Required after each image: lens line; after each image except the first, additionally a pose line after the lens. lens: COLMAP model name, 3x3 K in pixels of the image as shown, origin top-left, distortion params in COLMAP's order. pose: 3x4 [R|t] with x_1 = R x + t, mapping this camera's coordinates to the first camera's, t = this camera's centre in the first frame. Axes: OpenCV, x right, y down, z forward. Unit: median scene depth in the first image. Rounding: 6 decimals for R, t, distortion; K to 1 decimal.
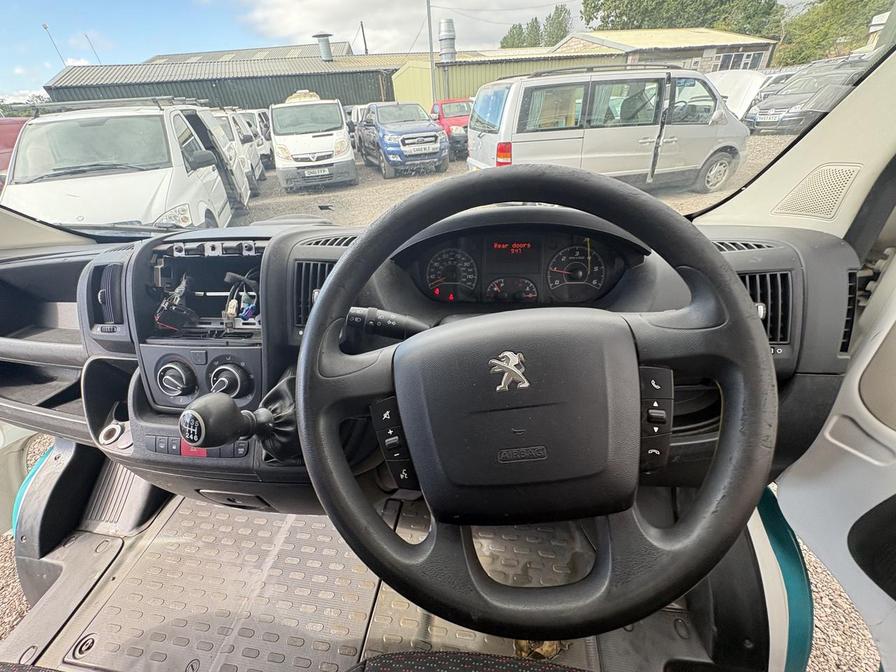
lens RADIAL K [[361.5, 0, 445.2], [0, 361.5, 332.4], [0, 0, 1]] dist [-0.003813, 0.001704]
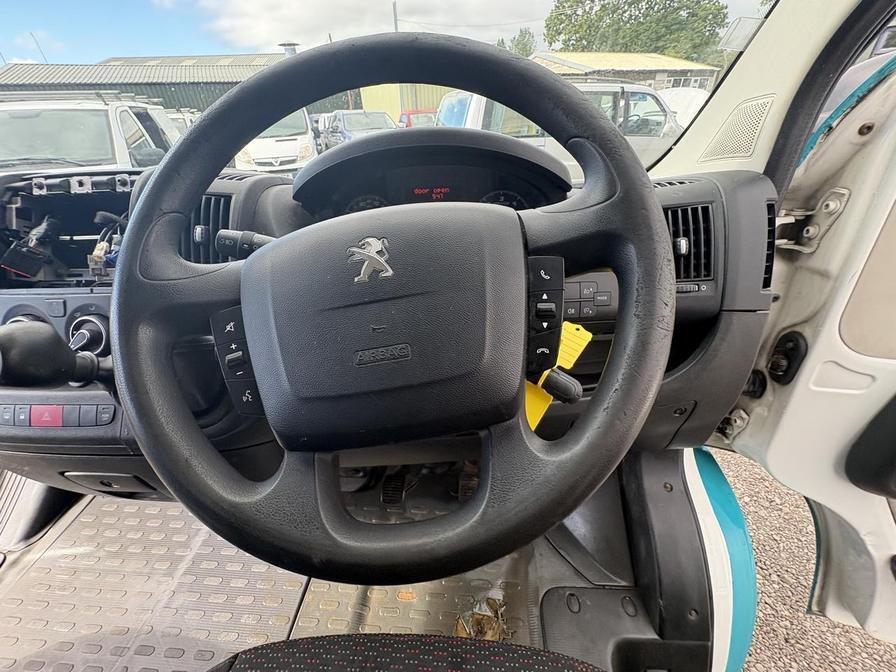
lens RADIAL K [[361.5, 0, 448.3], [0, 361.5, 334.7], [0, 0, 1]] dist [-0.003813, 0.001704]
pose [[0.996784, -0.013492, 0.078997, 0.126826], [0.015661, 0.999515, -0.026902, 0.134446], [-0.078595, 0.028053, 0.996512, 0.077542]]
